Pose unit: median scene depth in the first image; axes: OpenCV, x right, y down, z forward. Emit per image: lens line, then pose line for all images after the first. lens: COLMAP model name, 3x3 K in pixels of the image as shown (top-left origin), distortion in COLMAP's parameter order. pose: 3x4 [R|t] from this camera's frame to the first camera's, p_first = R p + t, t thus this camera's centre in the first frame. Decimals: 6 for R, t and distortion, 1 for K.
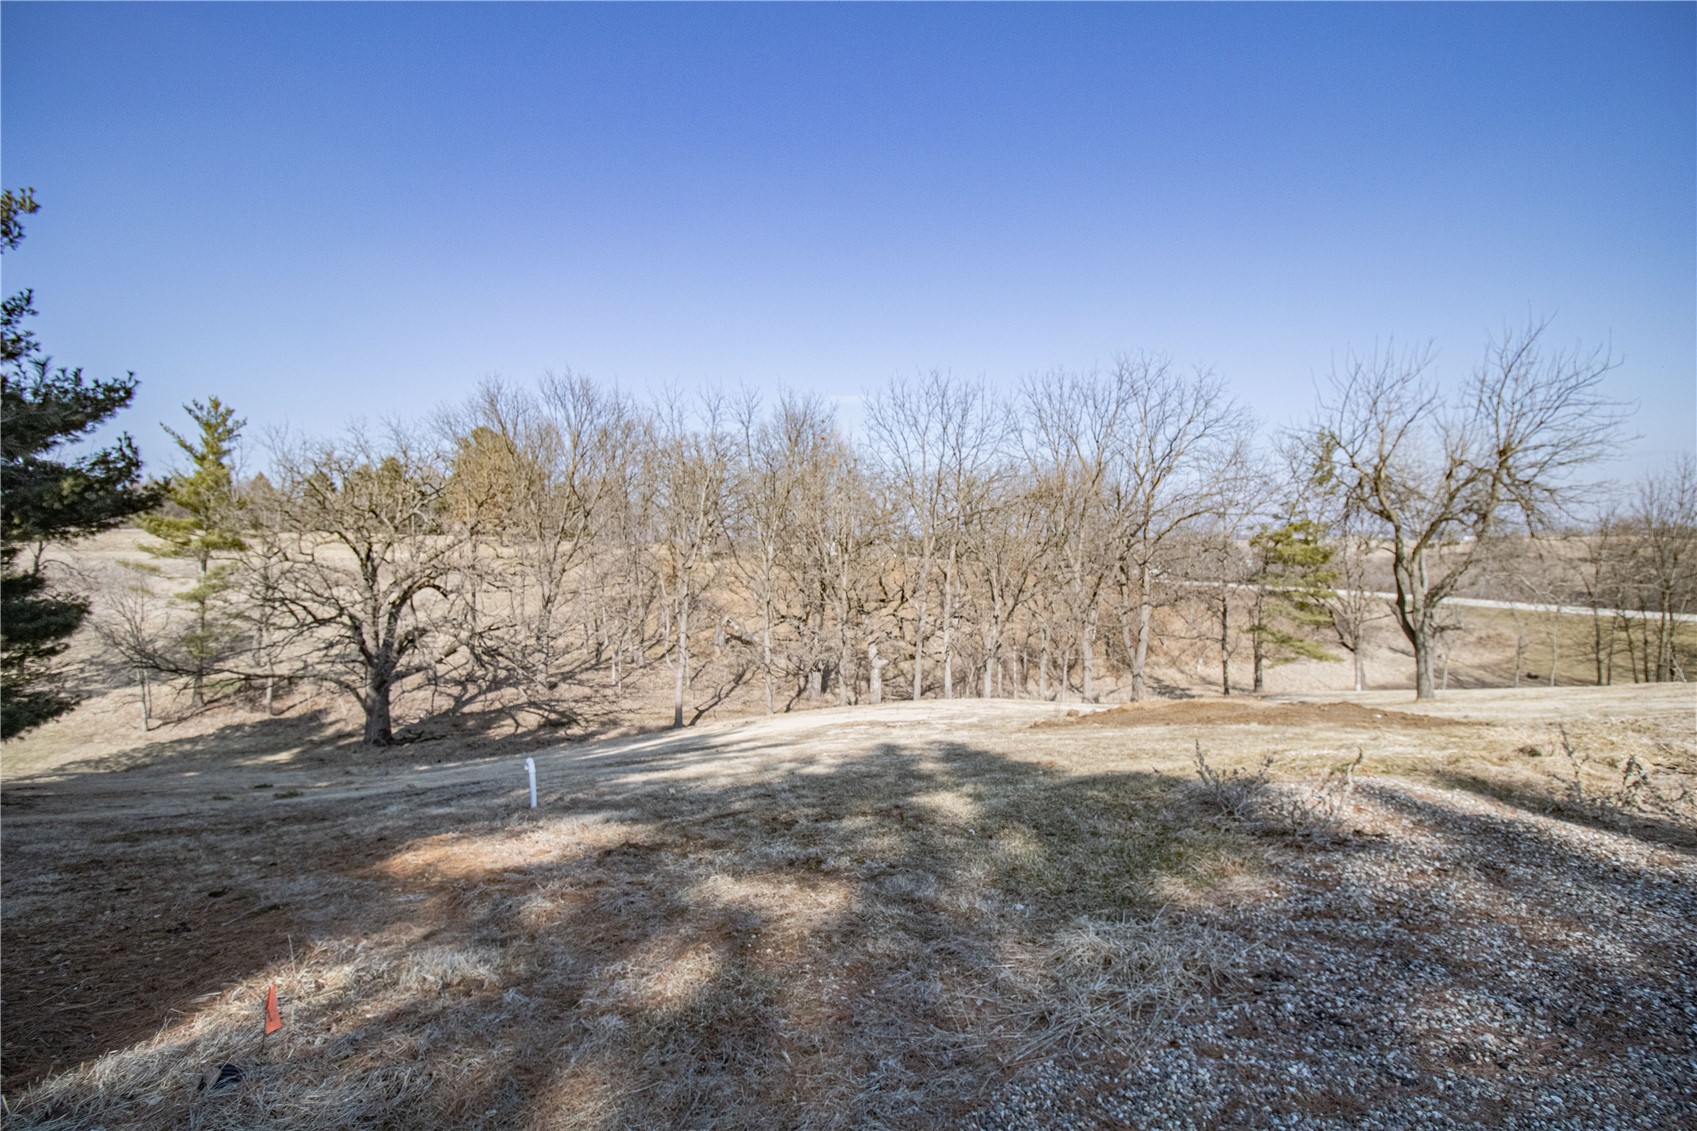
lens RADIAL K [[801.7, 0, 865.8], [0, 801.7, 558.9], [0, 0, 1]] dist [-0.004190, -0.010823]
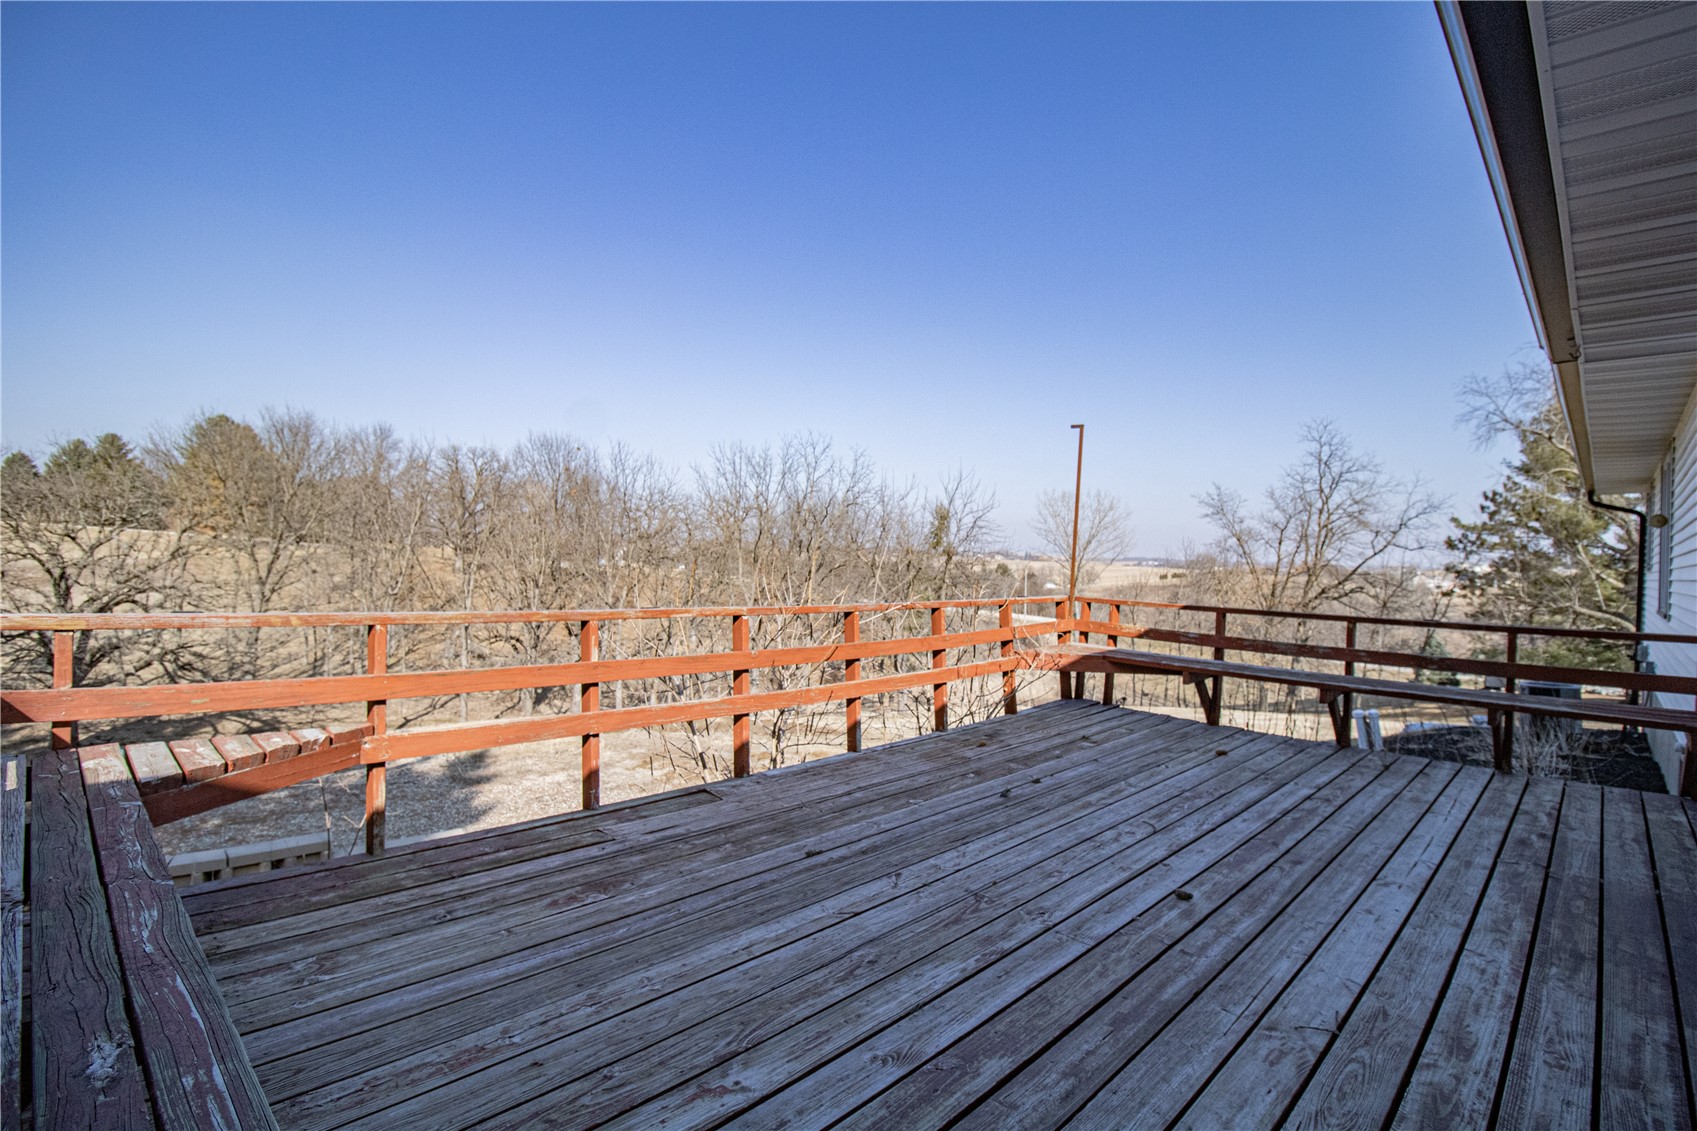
lens RADIAL K [[801.7, 0, 867.2], [0, 801.7, 562.0], [0, 0, 1]] dist [-0.004190, -0.010823]
pose [[0.973232, 0.047511, 0.224860, 0.172783], [-0.046436, 0.998871, -0.010071, -0.053984], [-0.225085, -0.000640, 0.974339, -0.250701]]
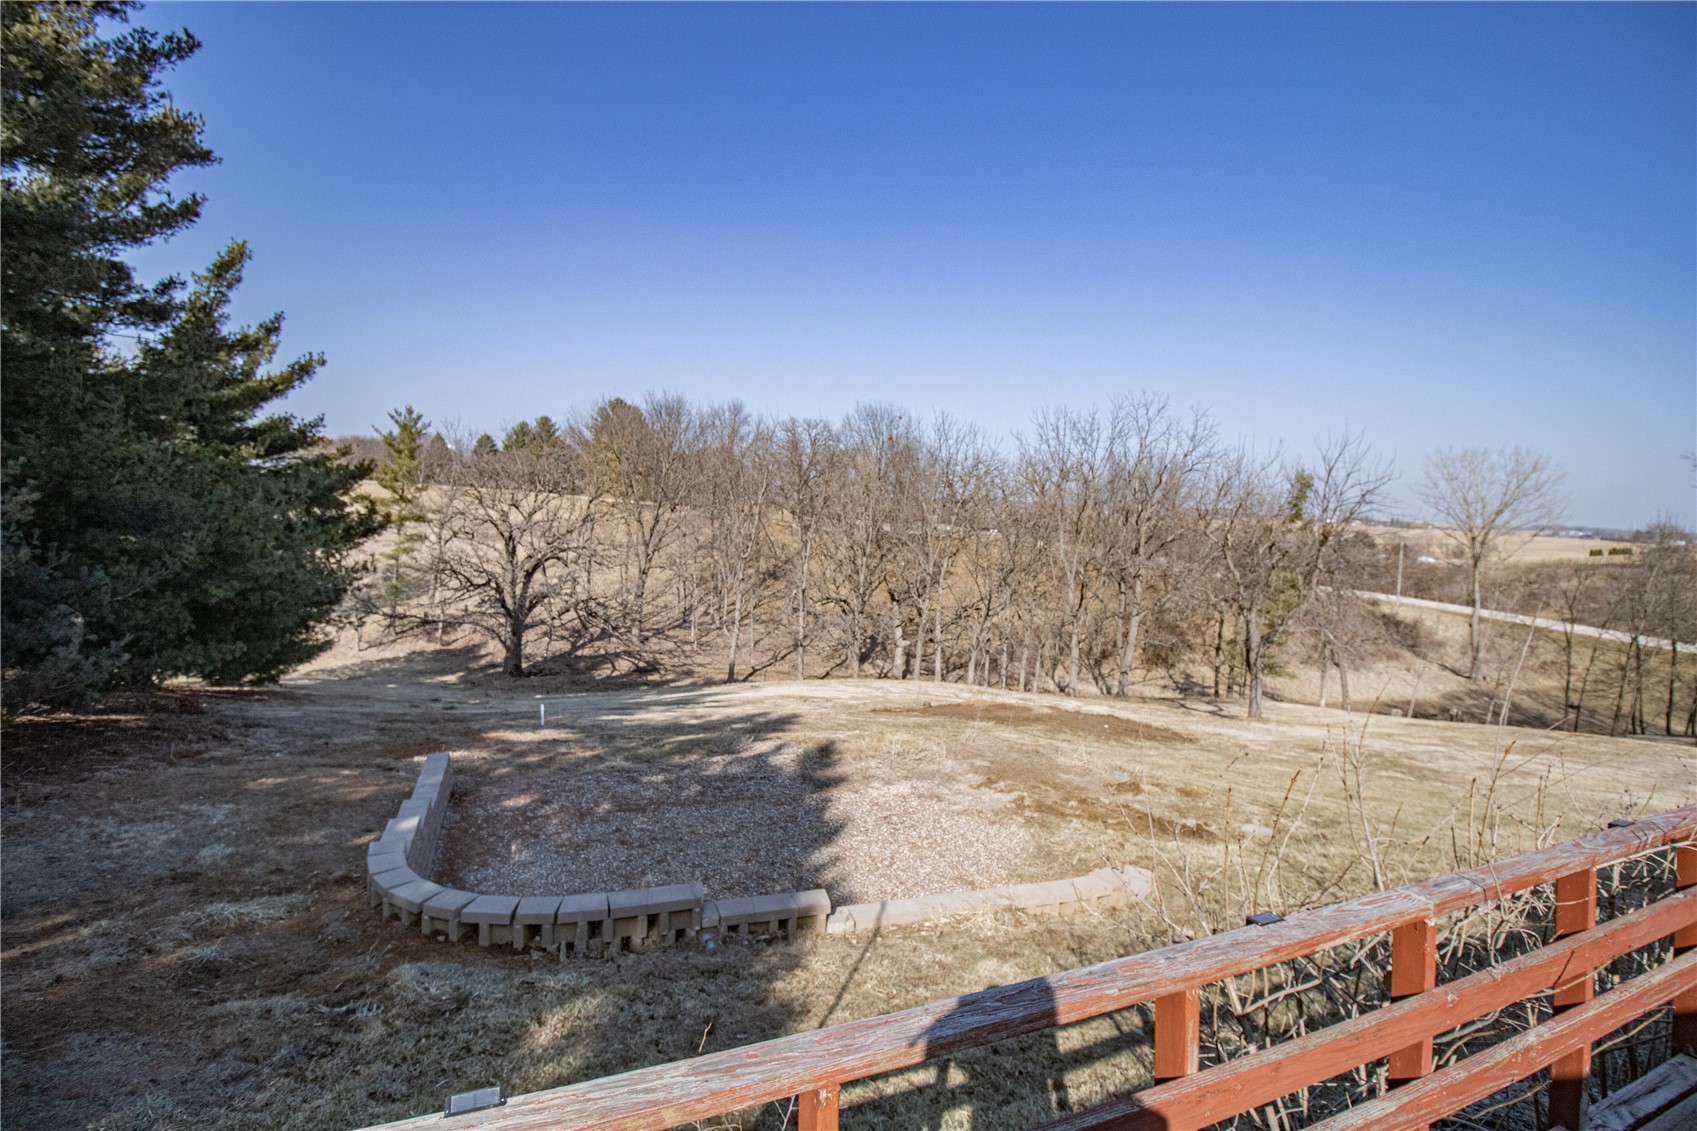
lens RADIAL K [[801.7, 0, 859.1], [0, 801.7, 564.5], [0, 0, 1]] dist [-0.004190, -0.010823]
pose [[0.984812, 0.069048, -0.159303, 0.156265], [-0.059800, 0.996274, 0.062142, -0.067263], [0.163001, -0.051672, 0.985272, -0.212795]]
